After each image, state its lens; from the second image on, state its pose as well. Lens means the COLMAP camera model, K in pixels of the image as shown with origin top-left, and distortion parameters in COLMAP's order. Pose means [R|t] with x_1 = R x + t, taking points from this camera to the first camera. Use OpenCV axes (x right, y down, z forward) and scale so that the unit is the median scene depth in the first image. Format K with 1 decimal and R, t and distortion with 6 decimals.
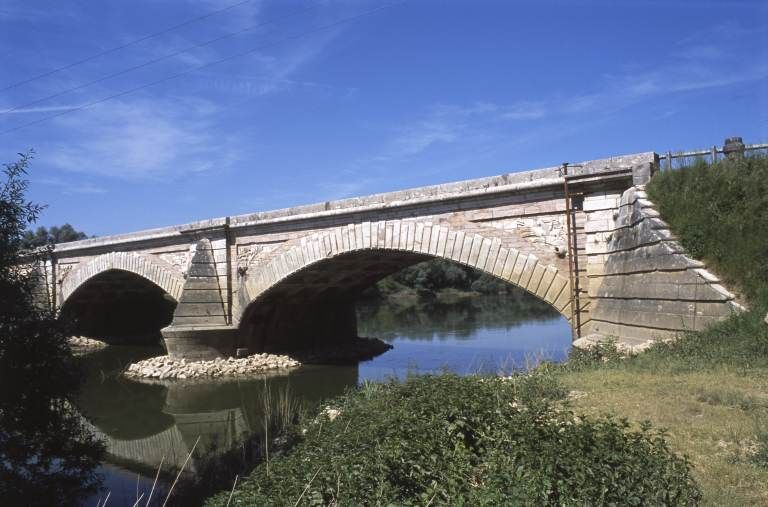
lens RADIAL K [[623.5, 0, 397.7], [0, 623.5, 255.2], [0, 0, 1]] dist [-0.079579, 0.065559]
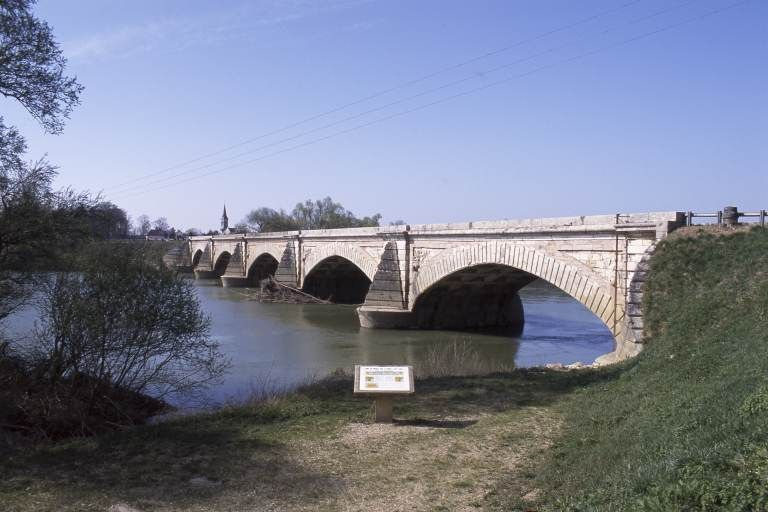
lens RADIAL K [[623.1, 0, 391.6], [0, 623.1, 258.9], [0, 0, 1]] dist [-0.138138, 0.052024]
pose [[0.917760, 0.056161, -0.393143, 0.210337], [-0.034100, 0.997438, 0.062880, -0.073792], [0.395668, -0.044302, 0.917325, -0.205706]]
